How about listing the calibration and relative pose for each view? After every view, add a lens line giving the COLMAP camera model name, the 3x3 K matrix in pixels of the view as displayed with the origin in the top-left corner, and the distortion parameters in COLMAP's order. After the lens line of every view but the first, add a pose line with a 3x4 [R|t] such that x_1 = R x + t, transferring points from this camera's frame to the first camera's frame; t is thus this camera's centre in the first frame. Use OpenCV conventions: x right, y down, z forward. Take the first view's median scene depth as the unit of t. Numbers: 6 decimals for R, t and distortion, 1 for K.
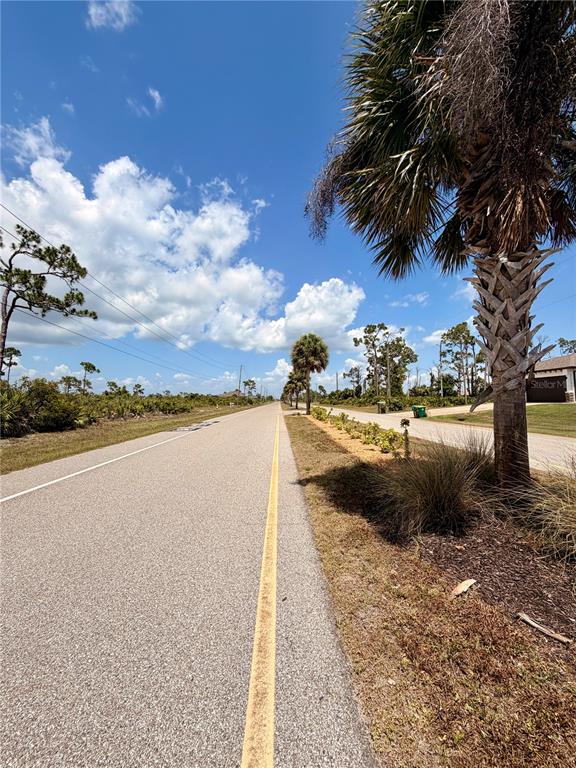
lens RADIAL K [[297.4, 0, 288.0], [0, 297.4, 384.0], [0, 0, 1]] dist [-0.007635, 0.000218]
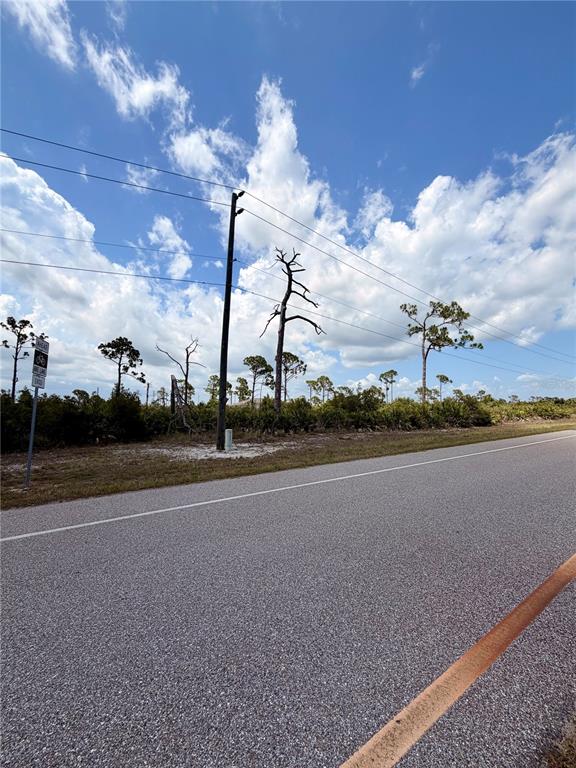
lens RADIAL K [[297.4, 0, 288.0], [0, 297.4, 384.0], [0, 0, 1]] dist [-0.007635, 0.000218]
pose [[0.524839, -0.075120, -0.847881, 0.010354], [0.058008, 0.996939, -0.052419, -0.010412], [0.849223, -0.021673, 0.527590, -0.157316]]
